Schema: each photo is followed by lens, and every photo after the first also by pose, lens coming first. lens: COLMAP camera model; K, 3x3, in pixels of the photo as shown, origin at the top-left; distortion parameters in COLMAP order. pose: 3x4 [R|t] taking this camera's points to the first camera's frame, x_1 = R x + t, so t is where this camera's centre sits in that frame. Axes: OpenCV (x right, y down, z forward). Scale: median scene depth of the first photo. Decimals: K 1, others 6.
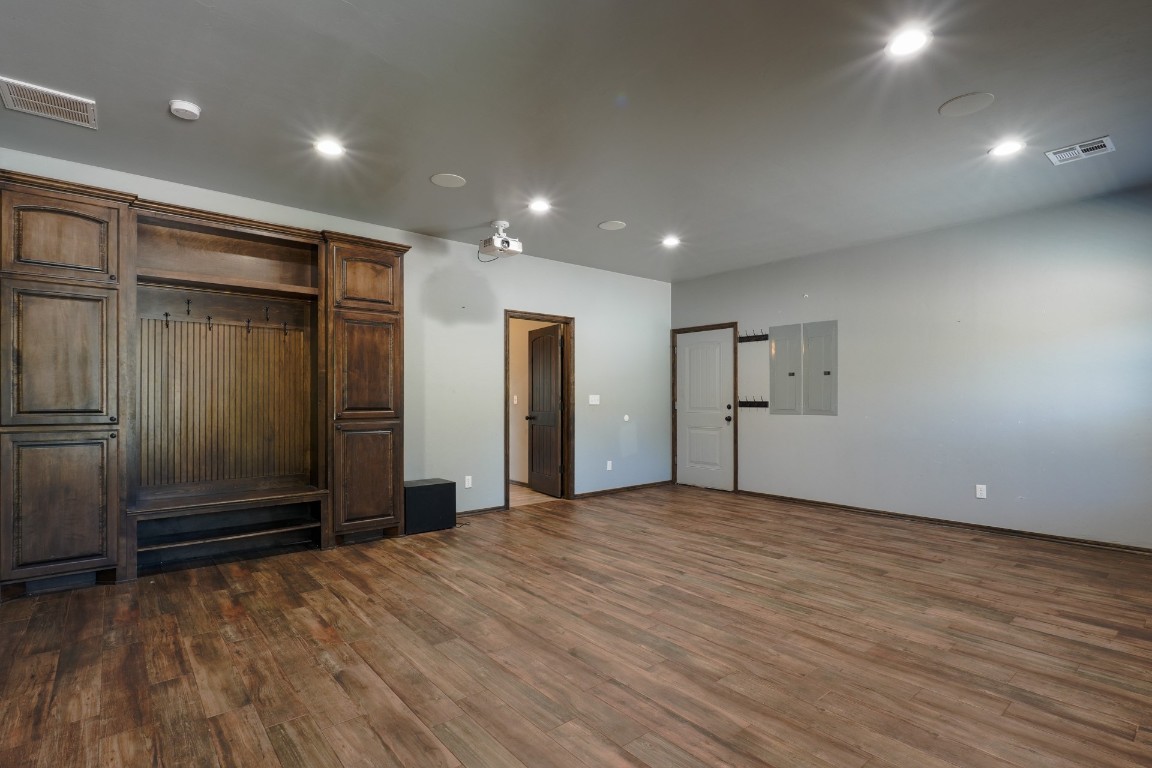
lens RADIAL K [[529.4, 0, 542.0], [0, 529.4, 397.4], [0, 0, 1]] dist [-0.003005, 0.000534]
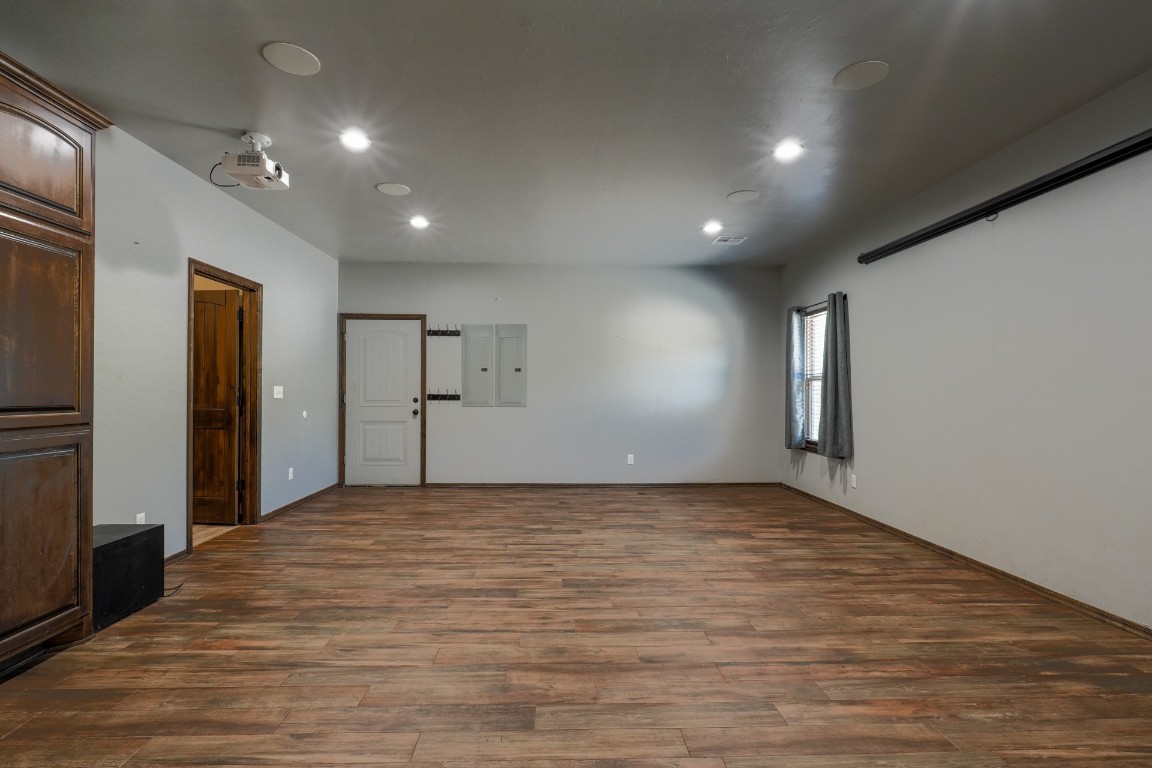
lens RADIAL K [[529.4, 0, 574.4], [0, 529.4, 390.6], [0, 0, 1]] dist [-0.003005, 0.000534]
pose [[0.617178, 0.007252, 0.786790, -0.408797], [-0.008860, 0.999958, -0.002267, -0.000172], [-0.786774, -0.005572, 0.617216, 0.274113]]
